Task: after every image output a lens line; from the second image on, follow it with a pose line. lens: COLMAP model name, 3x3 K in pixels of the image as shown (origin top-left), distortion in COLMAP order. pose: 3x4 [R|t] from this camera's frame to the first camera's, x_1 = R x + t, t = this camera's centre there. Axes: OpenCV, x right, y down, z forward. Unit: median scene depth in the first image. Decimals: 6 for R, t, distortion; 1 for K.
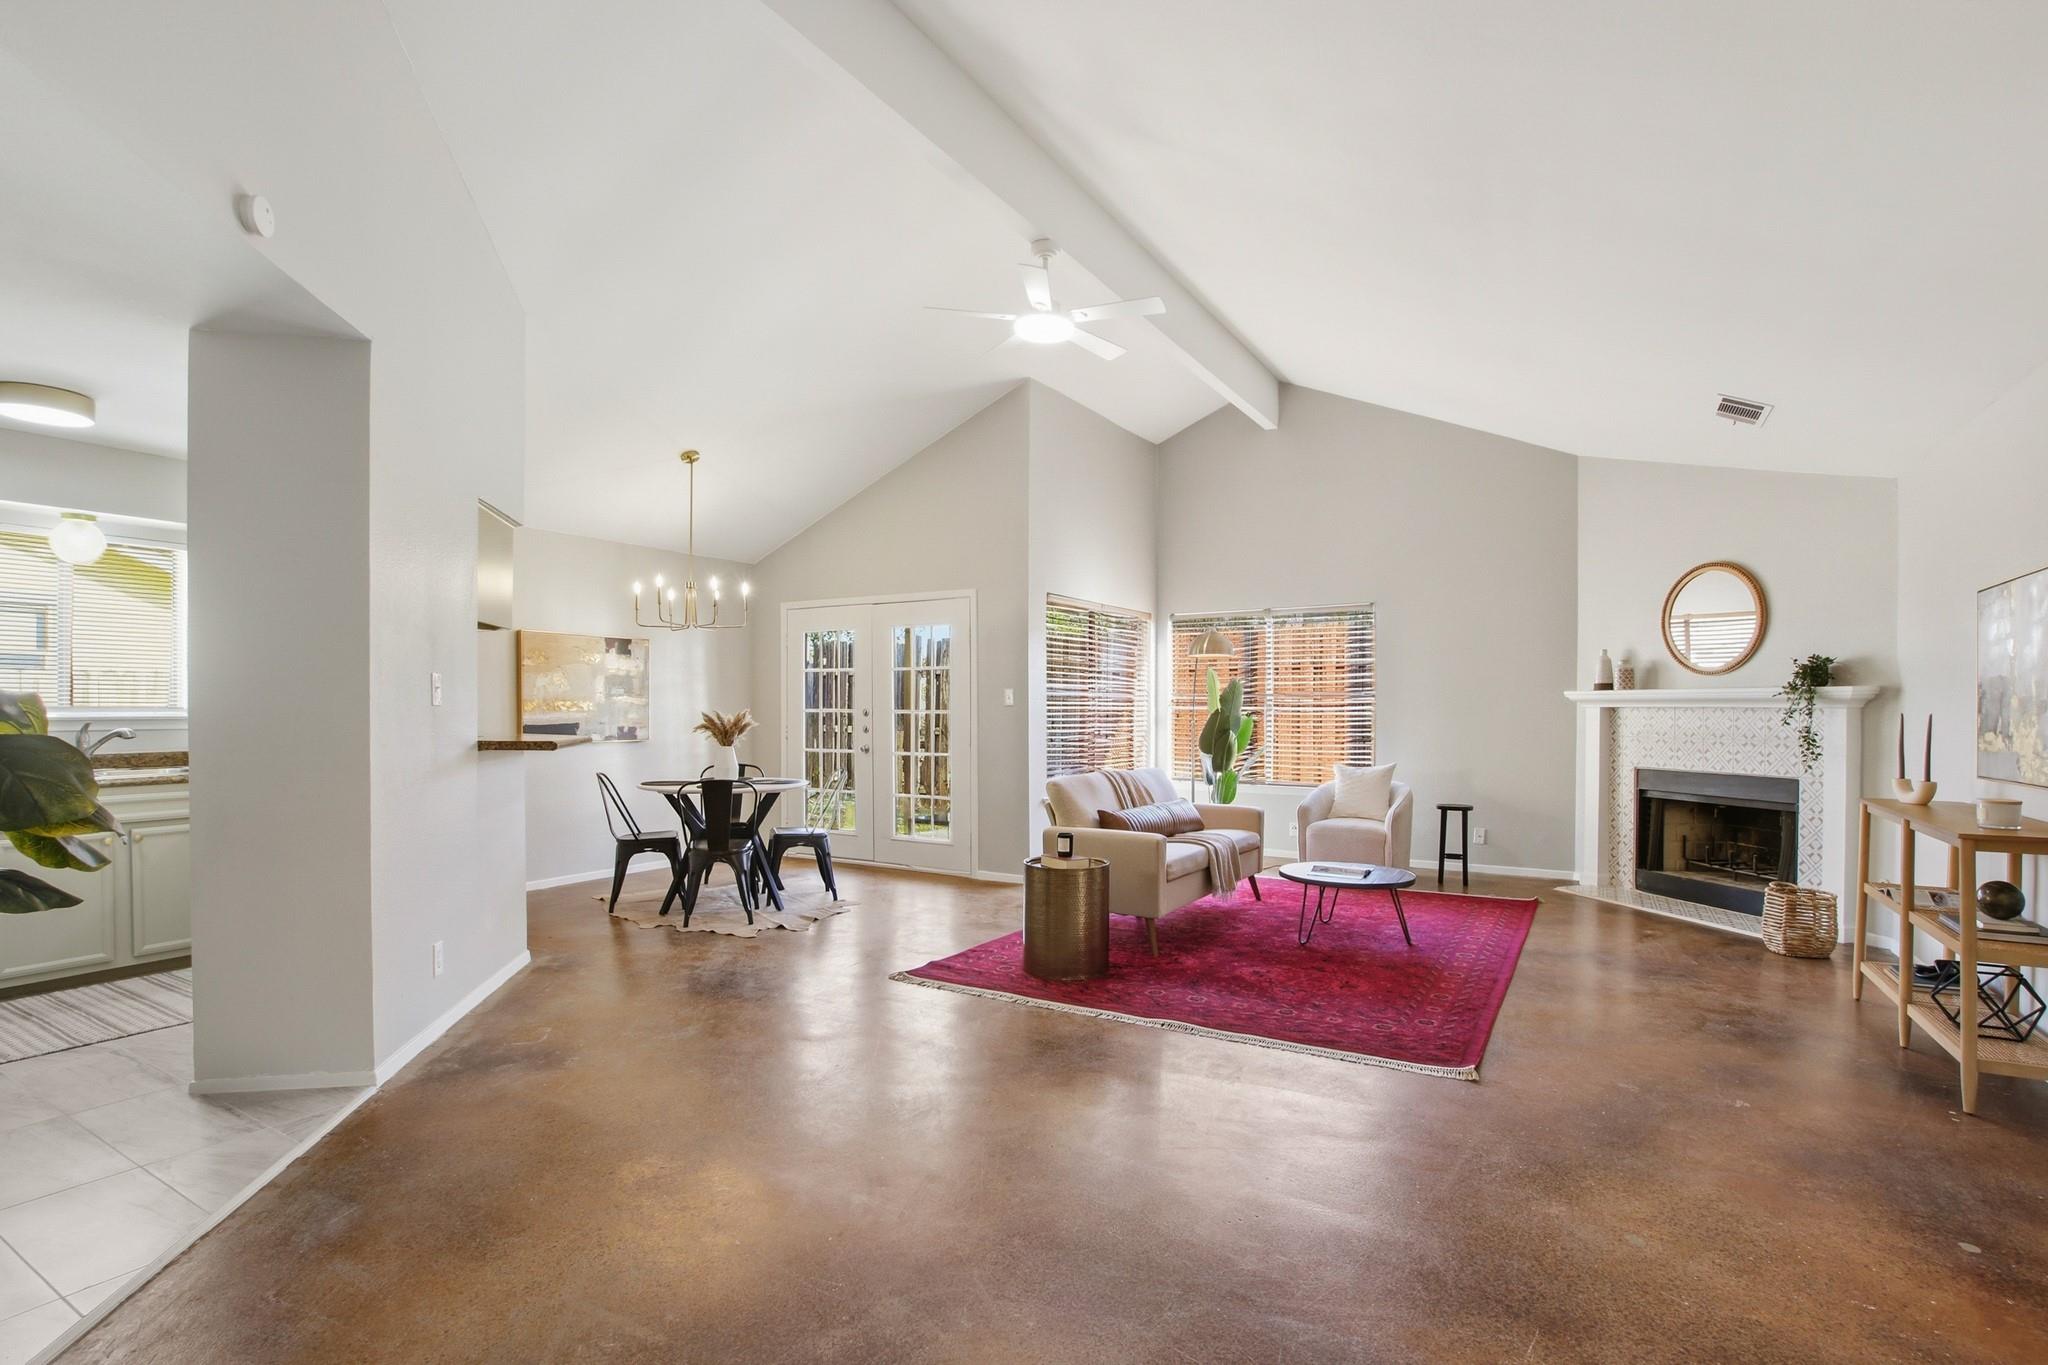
lens RADIAL K [[976.1, 0, 1066.9], [0, 976.1, 715.6], [0, 0, 1]] dist [-0.023073, -0.002970]
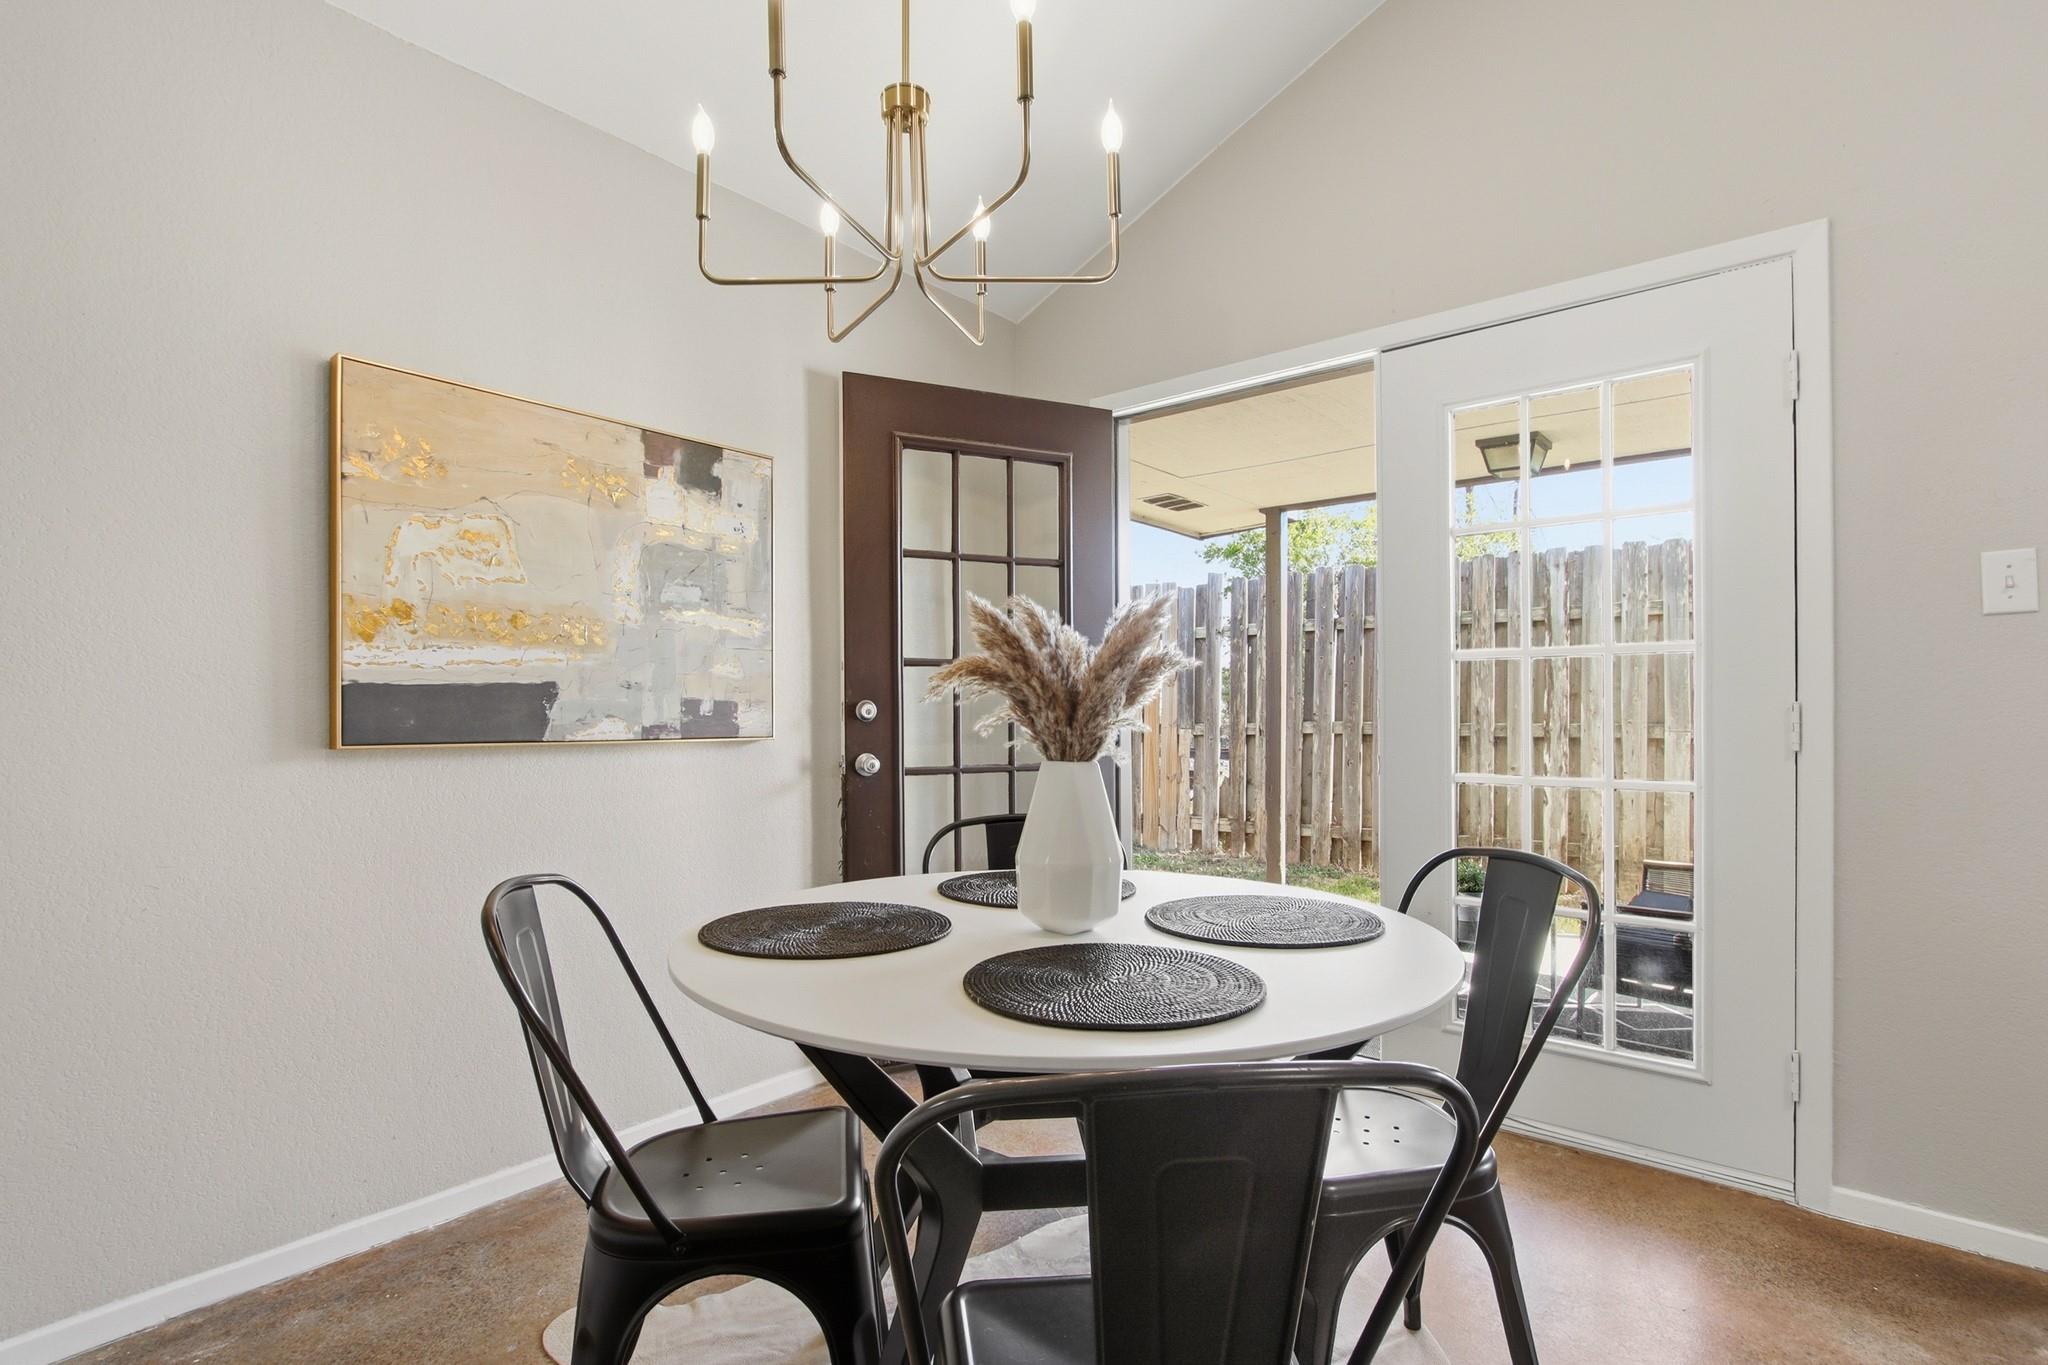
lens RADIAL K [[976.1, 0, 1037.2], [0, 976.1, 713.5], [0, 0, 1]] dist [-0.023073, -0.002970]
pose [[0.984085, -0.004751, -0.177633, -0.297738], [0.003266, 0.999957, -0.008652, 0.021185], [0.177666, 0.007934, 0.984059, 0.731347]]
